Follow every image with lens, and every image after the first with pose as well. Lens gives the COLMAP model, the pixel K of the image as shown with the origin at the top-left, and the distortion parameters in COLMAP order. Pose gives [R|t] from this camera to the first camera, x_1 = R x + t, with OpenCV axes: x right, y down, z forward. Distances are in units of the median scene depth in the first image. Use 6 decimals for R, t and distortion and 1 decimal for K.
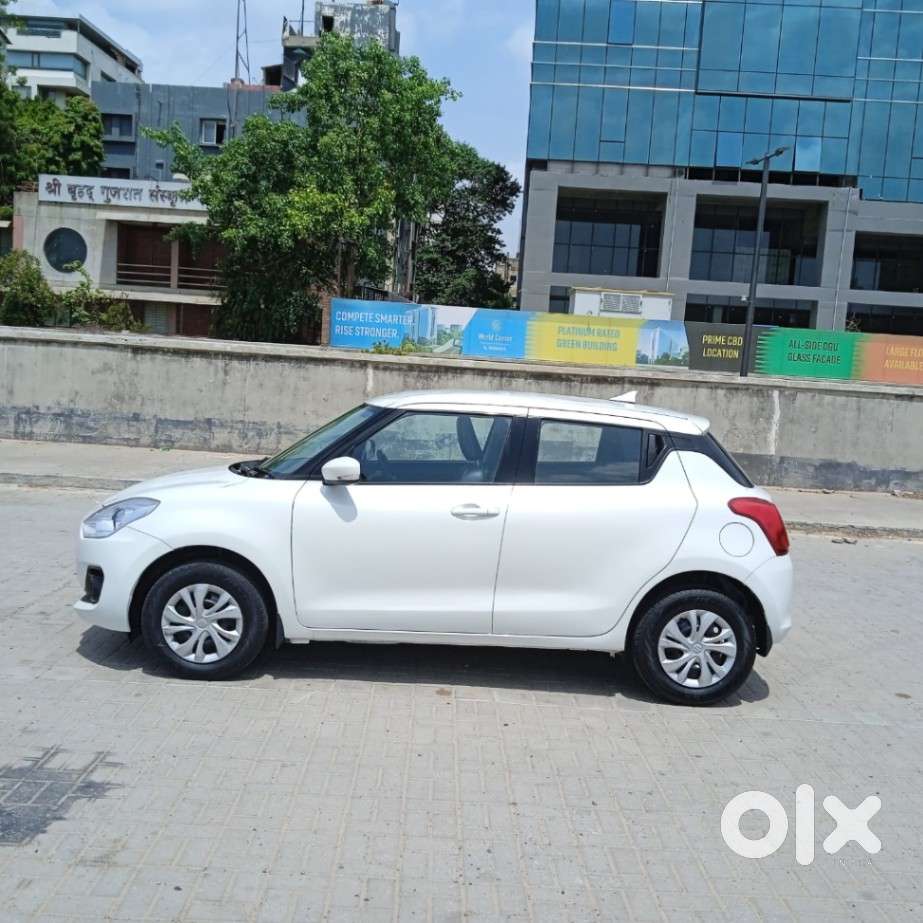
lens RADIAL K [[1020.4, 0, 463.2], [0, 1020.4, 484.1], [0, 0, 1]] dist [0.005004, 0.000000]
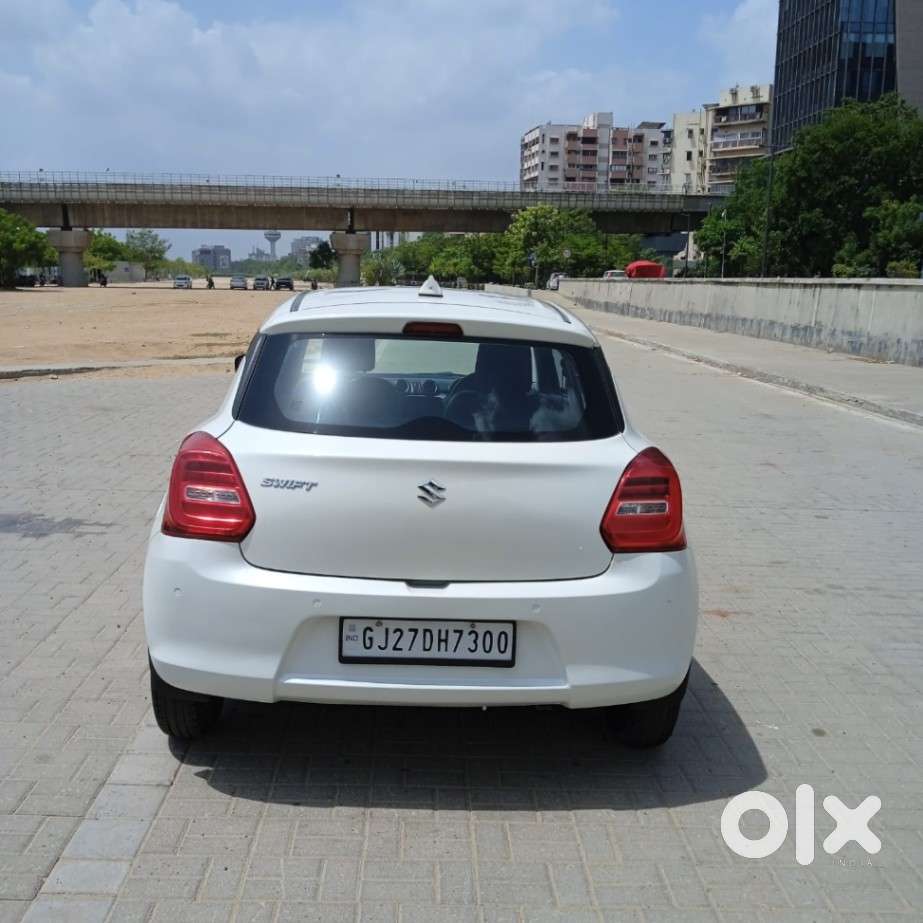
lens RADIAL K [[1020.4, 0, 457.1], [0, 1020.4, 465.3], [0, 0, 1]] dist [0.005004, 0.000000]
pose [[0.034262, 0.117680, -0.992460, 0.304237], [-0.139828, 0.983840, 0.111831, -0.019126], [0.989583, 0.134942, 0.050163, 0.385912]]
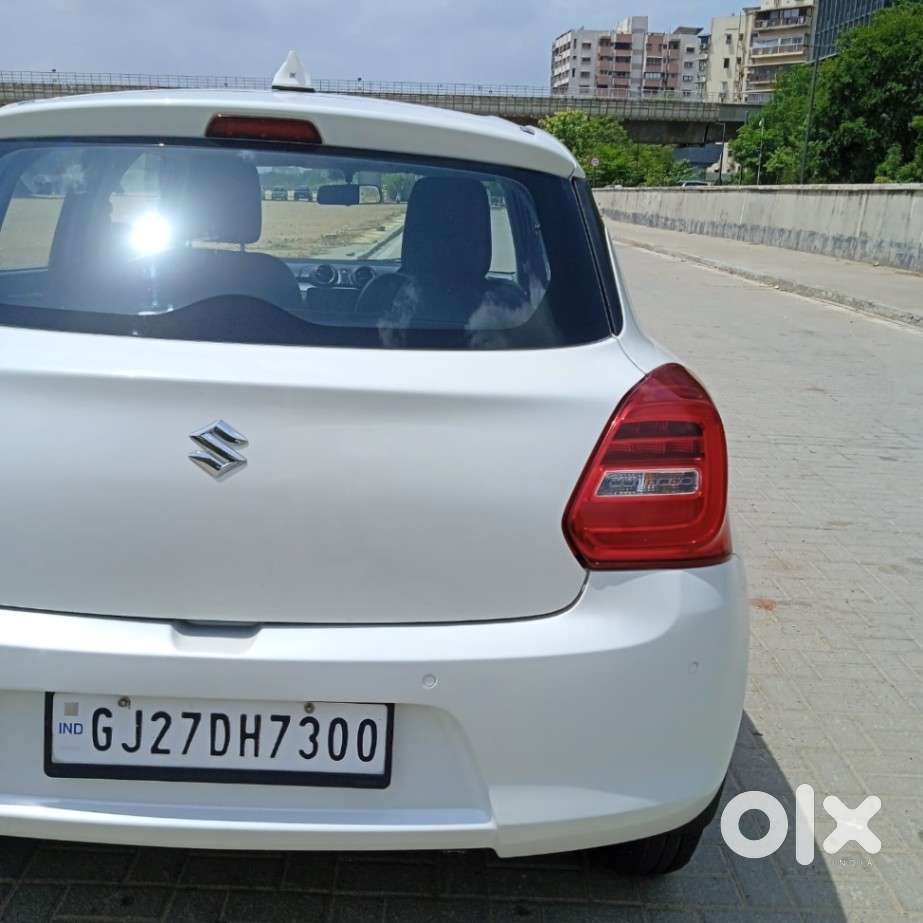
lens RADIAL K [[1020.4, 0, 457.0], [0, 1020.4, 481.5], [0, 0, 1]] dist [0.005004, 0.000000]
pose [[0.010378, 0.212774, -0.977046, 0.207208], [-0.151733, 0.966119, 0.208783, -0.012127], [0.988367, 0.146084, 0.042311, 0.409809]]
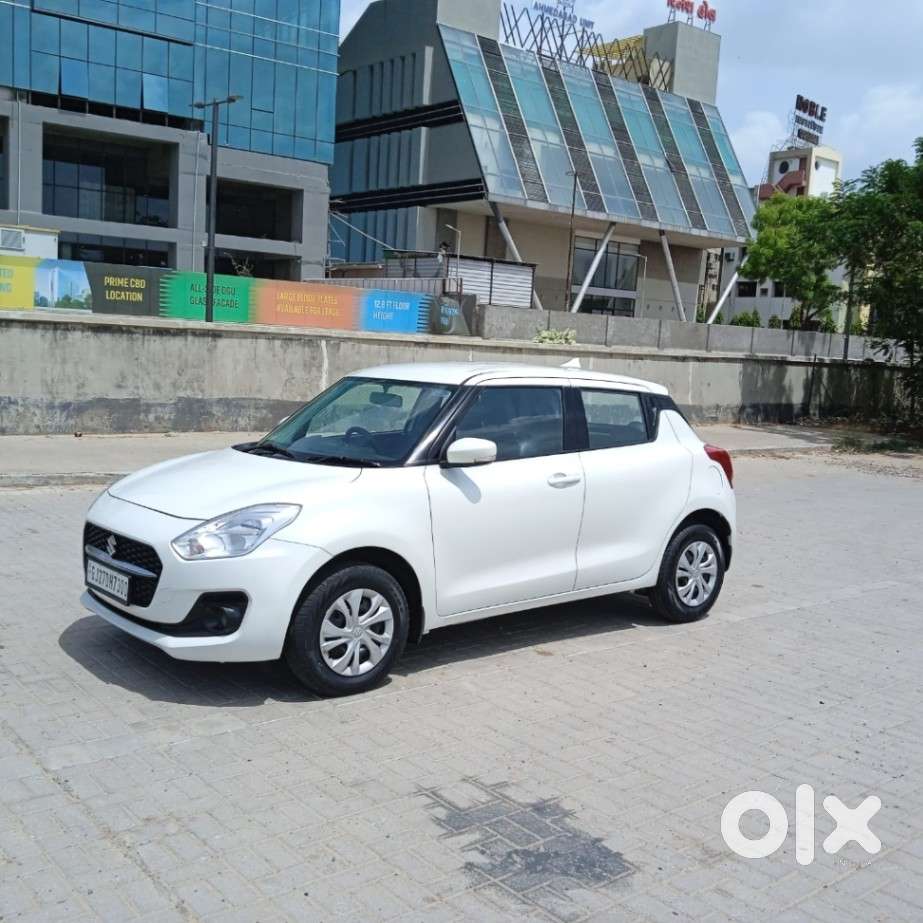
lens RADIAL K [[1020.4, 0, 456.9], [0, 1020.4, 480.5], [0, 0, 1]] dist [0.005004, 0.000000]
pose [[0.786294, -0.102841, 0.609233, -0.243397], [0.068061, 0.994466, 0.080028, -0.021854], [-0.614092, -0.021461, 0.788942, 0.076778]]
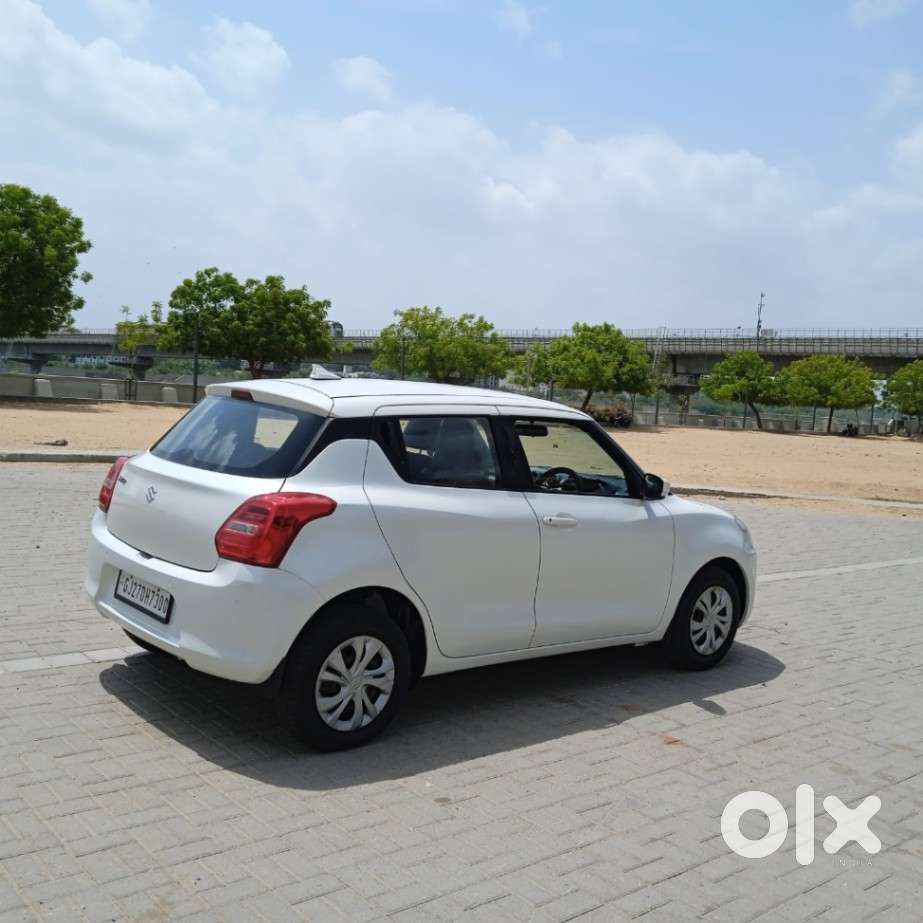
lens RADIAL K [[1020.4, 0, 458.2], [0, 1020.4, 471.5], [0, 0, 1]] dist [0.005004, 0.000000]
pose [[-0.753514, -0.061661, -0.654533, 0.239138], [-0.192116, 0.972787, 0.129527, -0.052503], [0.628735, 0.223347, -0.744855, 0.660290]]
